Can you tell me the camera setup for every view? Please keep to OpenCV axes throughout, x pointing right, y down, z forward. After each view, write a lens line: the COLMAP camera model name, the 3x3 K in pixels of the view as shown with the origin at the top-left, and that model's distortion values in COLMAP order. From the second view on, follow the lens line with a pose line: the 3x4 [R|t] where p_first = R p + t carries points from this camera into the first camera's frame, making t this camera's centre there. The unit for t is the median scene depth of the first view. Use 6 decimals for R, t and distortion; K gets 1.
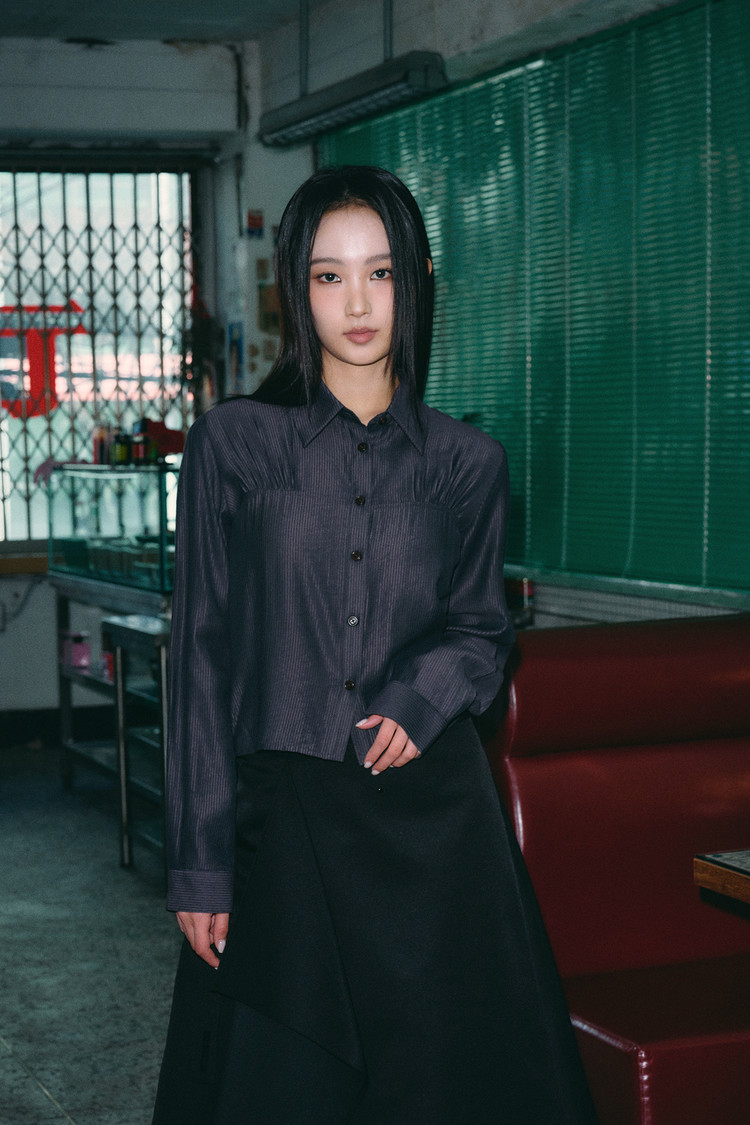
lens RADIAL K [[2311.1, 0, 375.0], [0, 2311.1, 562.5], [0, 0, 1]] dist [0.022549, -0.295550]
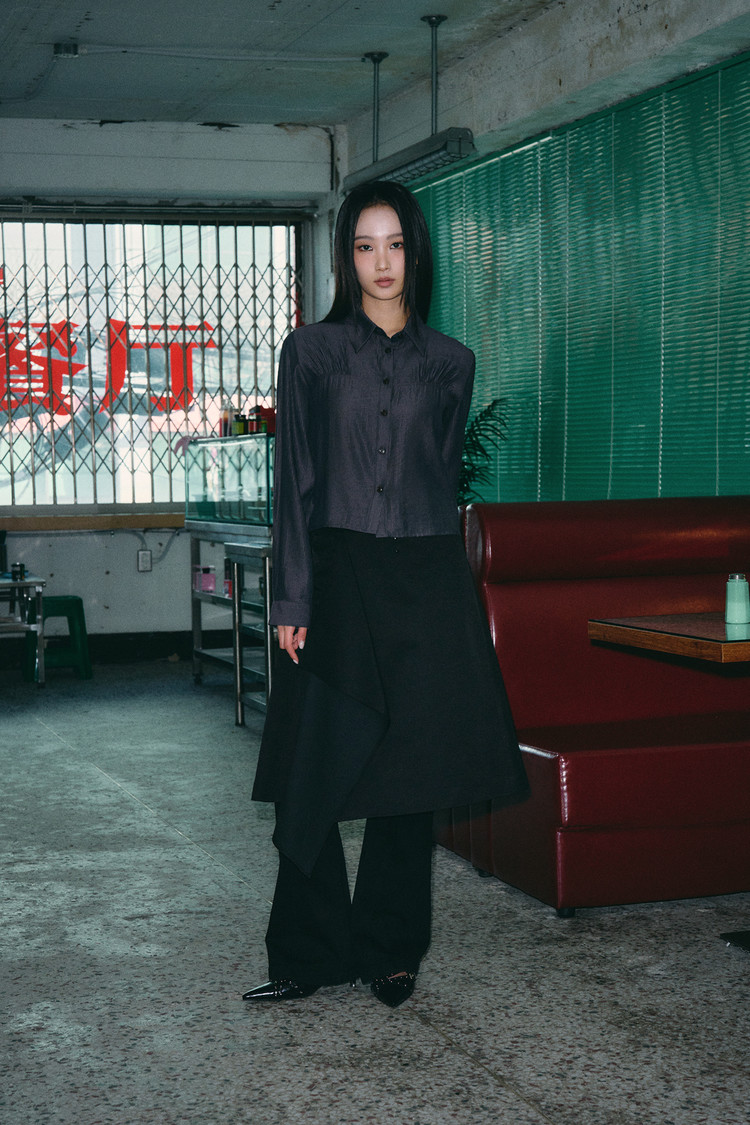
lens RADIAL K [[1969.4, 0, 393.7], [0, 1969.4, 559.9], [0, 0, 1]] dist [-0.008760, -0.049175]
pose [[0.999360, 0.008545, -0.034735, 0.019066], [-0.008882, 0.999915, -0.009564, 0.037062], [0.034650, 0.009866, 0.999351, -0.133210]]
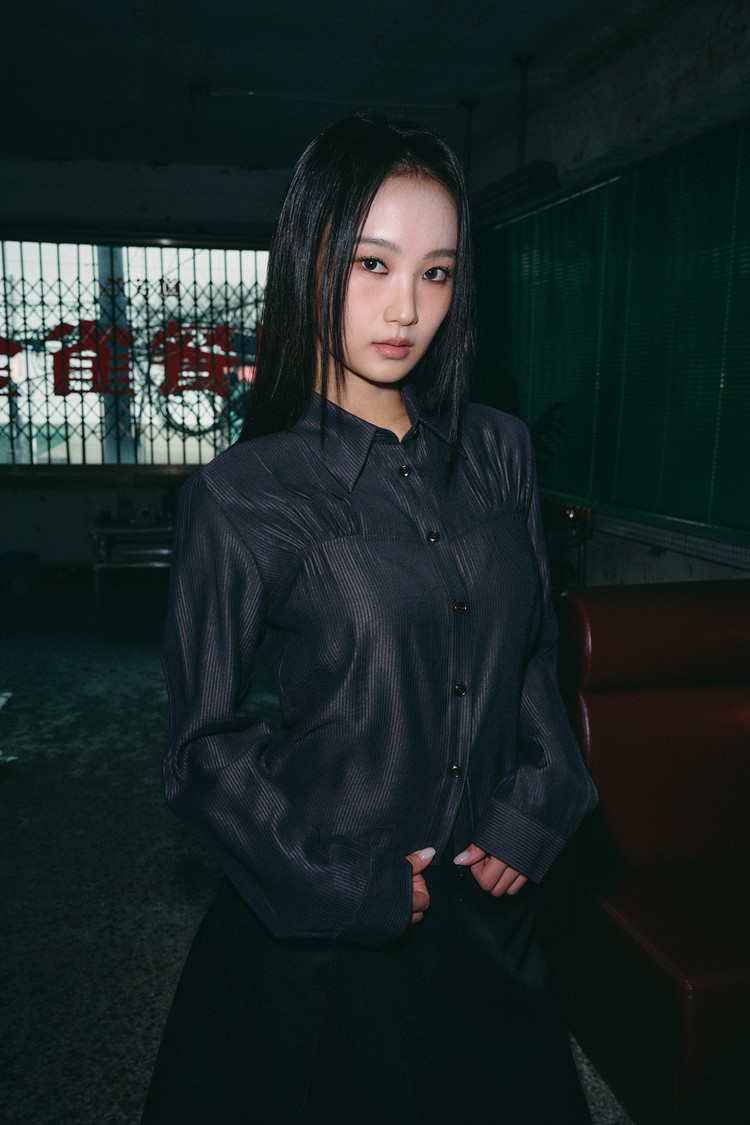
lens RADIAL K [[1071.5, 0, 375.0], [0, 1071.5, 562.5], [0, 0, 1]] dist [-0.006799, 0.077608]
pose [[0.992549, 0.051255, -0.110541, 0.001755], [-0.040668, 0.994551, 0.095992, -0.017667], [0.114859, -0.090781, 0.989225, 0.206144]]
